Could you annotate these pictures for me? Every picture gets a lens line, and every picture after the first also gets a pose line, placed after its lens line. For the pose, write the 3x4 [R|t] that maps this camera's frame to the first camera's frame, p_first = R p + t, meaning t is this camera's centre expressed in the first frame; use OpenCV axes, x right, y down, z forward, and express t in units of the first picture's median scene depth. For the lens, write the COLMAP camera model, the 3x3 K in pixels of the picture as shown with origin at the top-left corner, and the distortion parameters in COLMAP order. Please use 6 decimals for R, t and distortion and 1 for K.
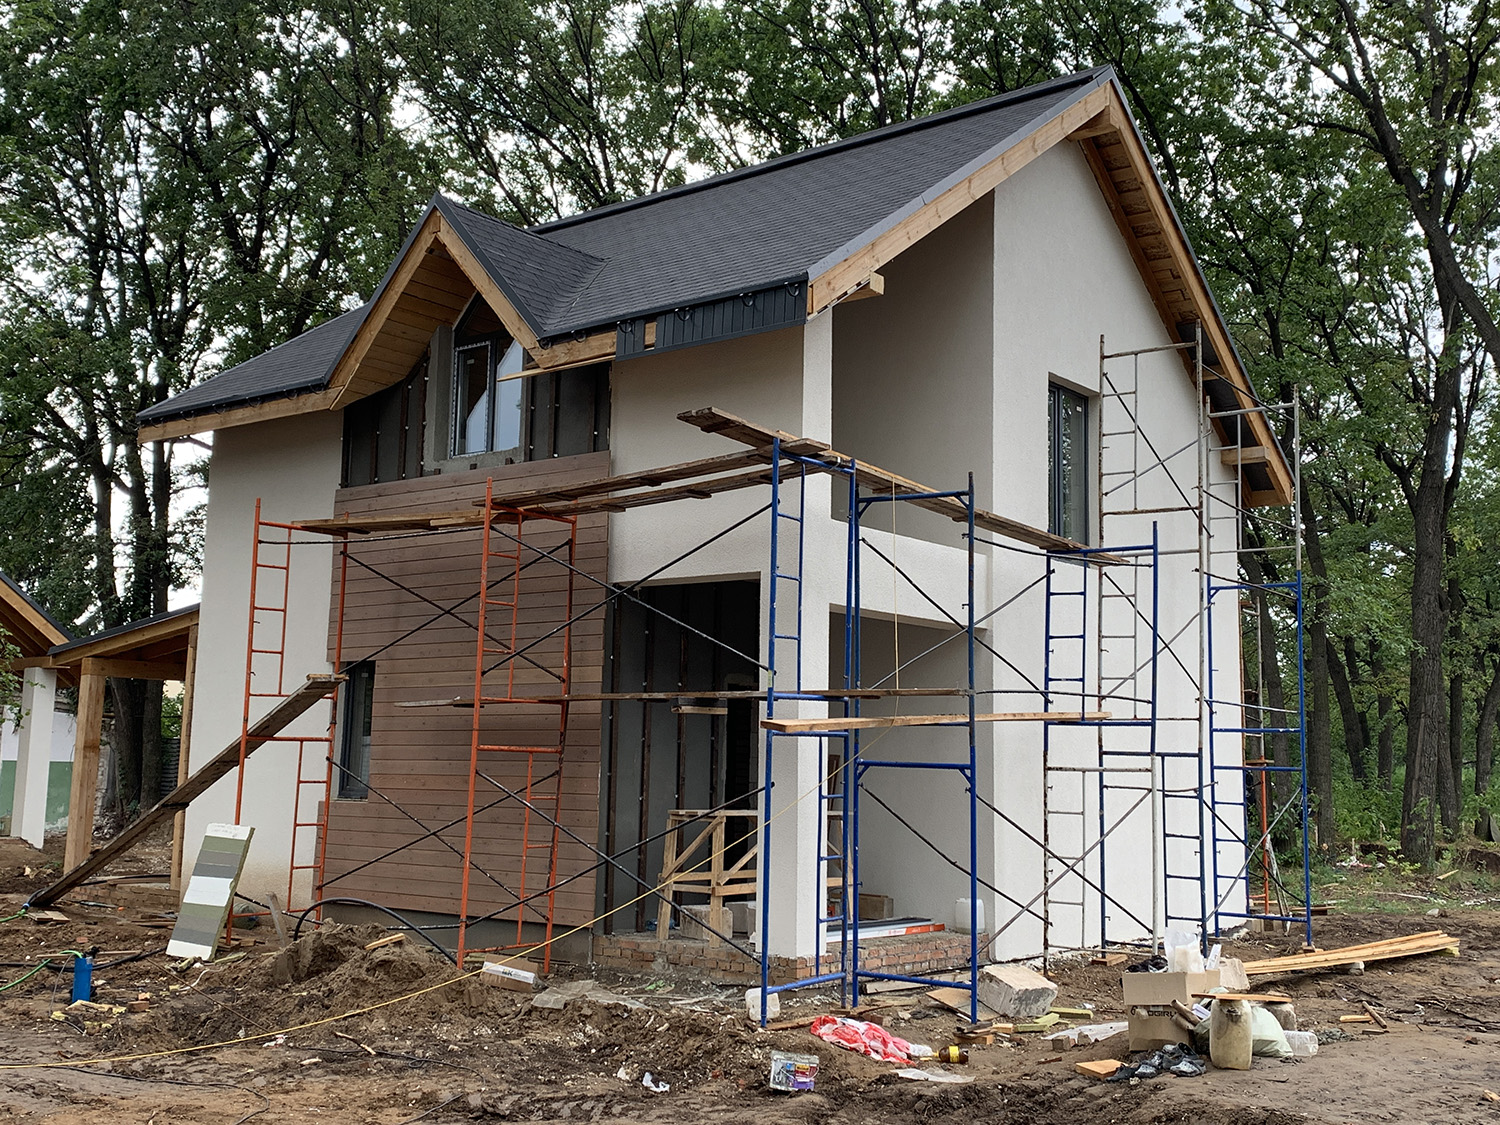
lens RADIAL K [[1586.1, 0, 745.7], [0, 1586.1, 548.4], [0, 0, 1]] dist [0.163416, -0.431541]
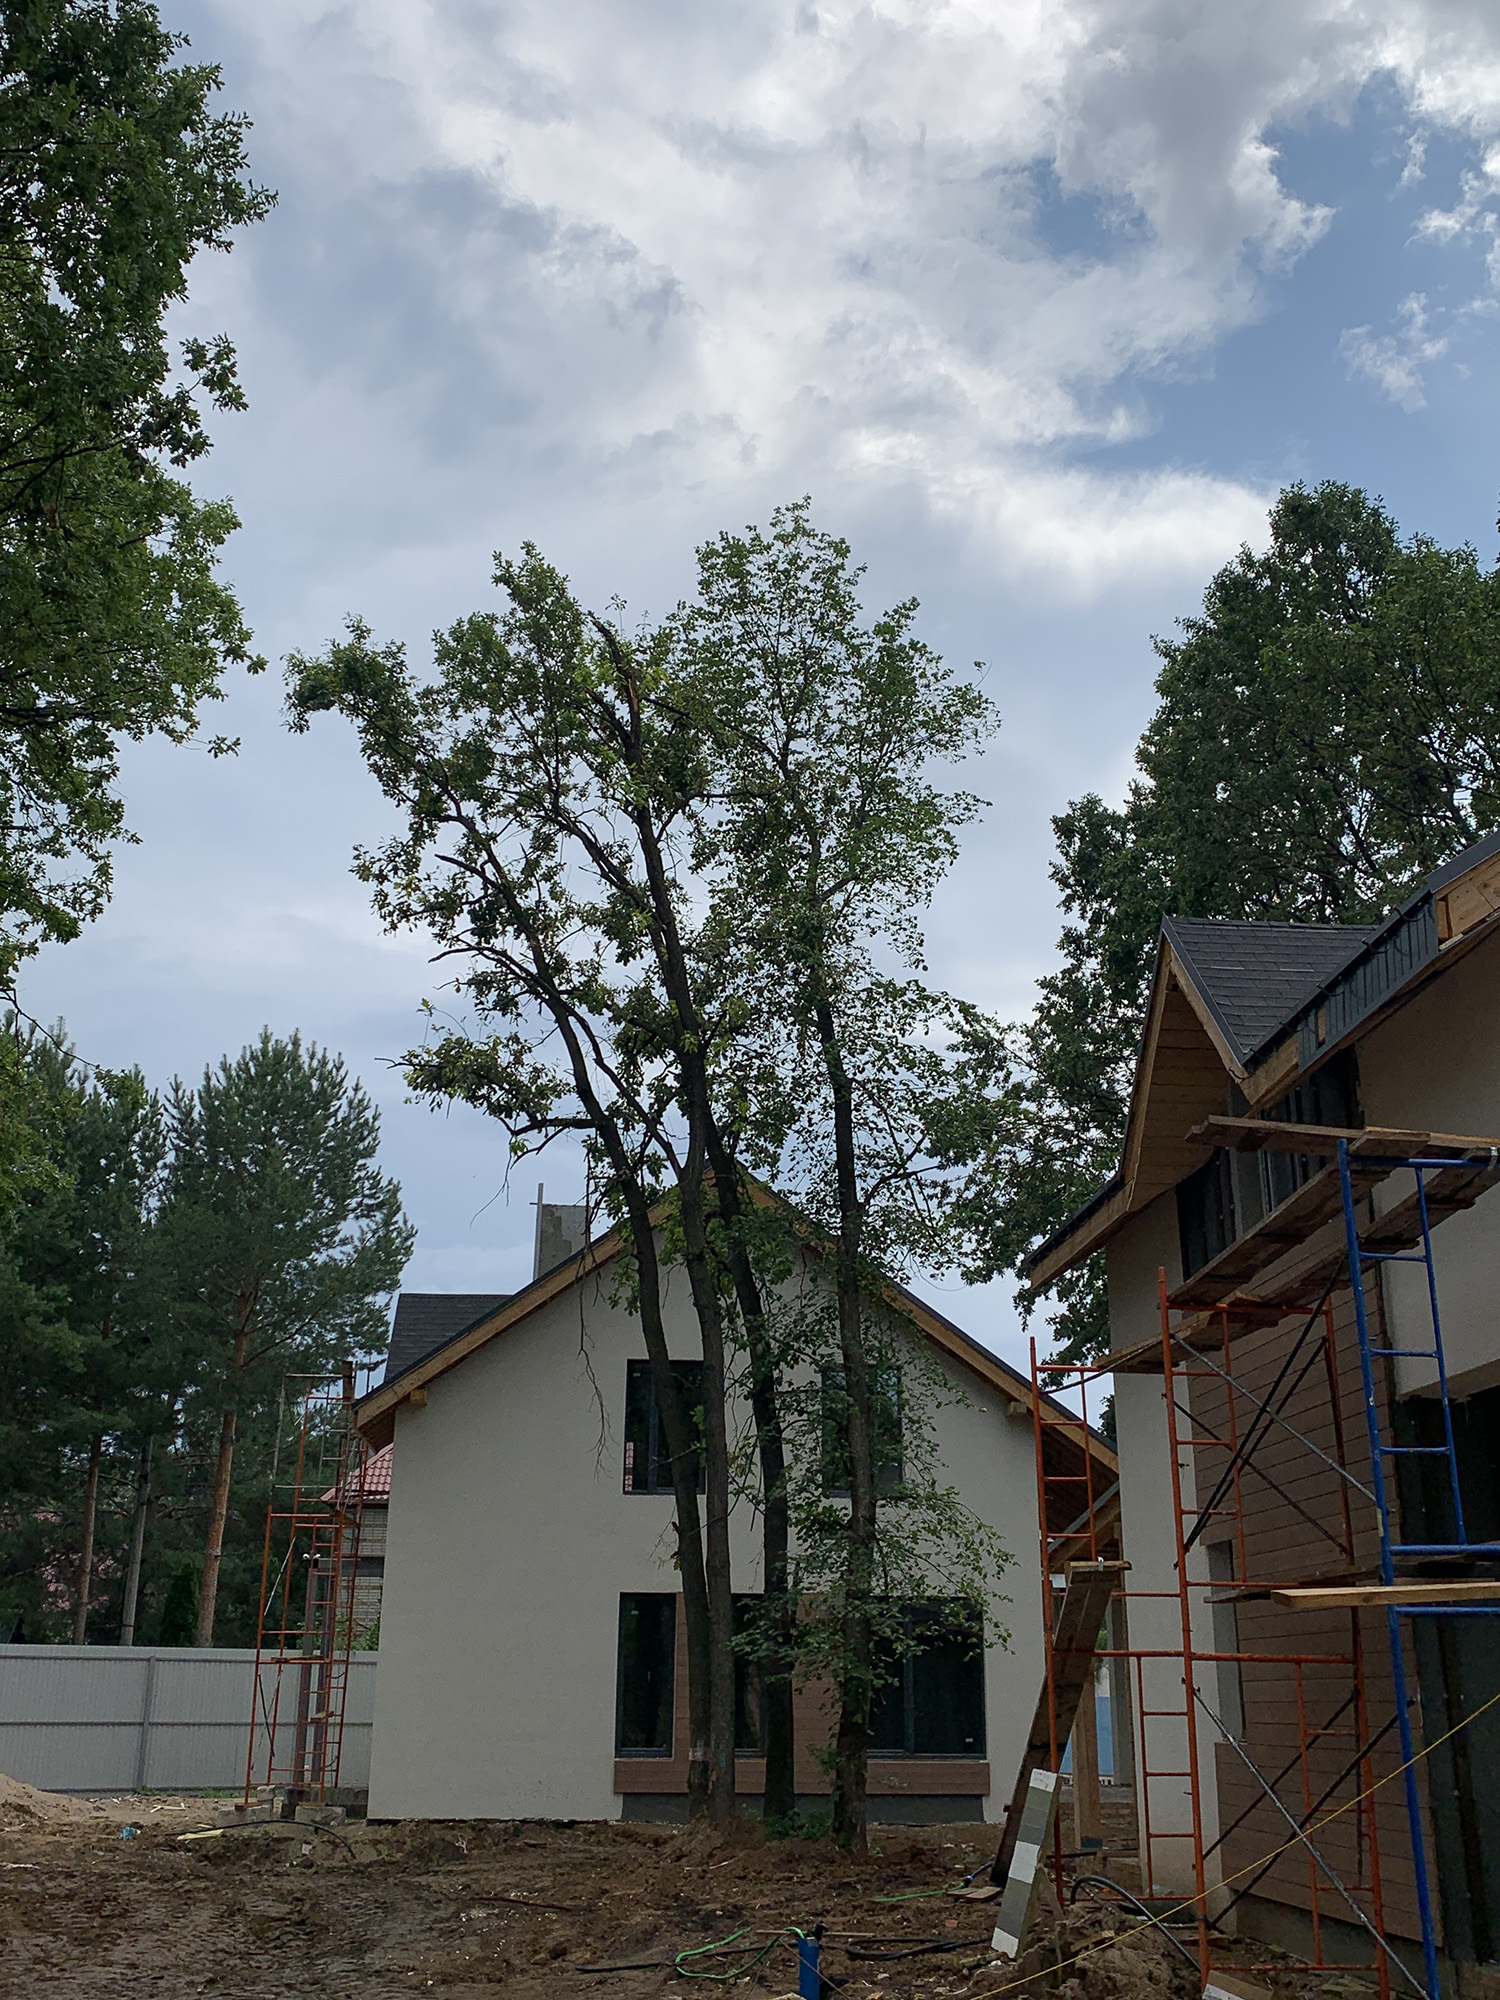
lens RADIAL K [[1949.8, 0, 769.3], [0, 1949.8, 971.3], [0, 0, 1]] dist [0.163563, -0.451481]
pose [[0.690037, -0.264169, -0.673842, 0.384996], [0.104678, 0.957649, -0.268237, 0.052668], [0.716164, 0.114557, 0.688466, 0.239537]]
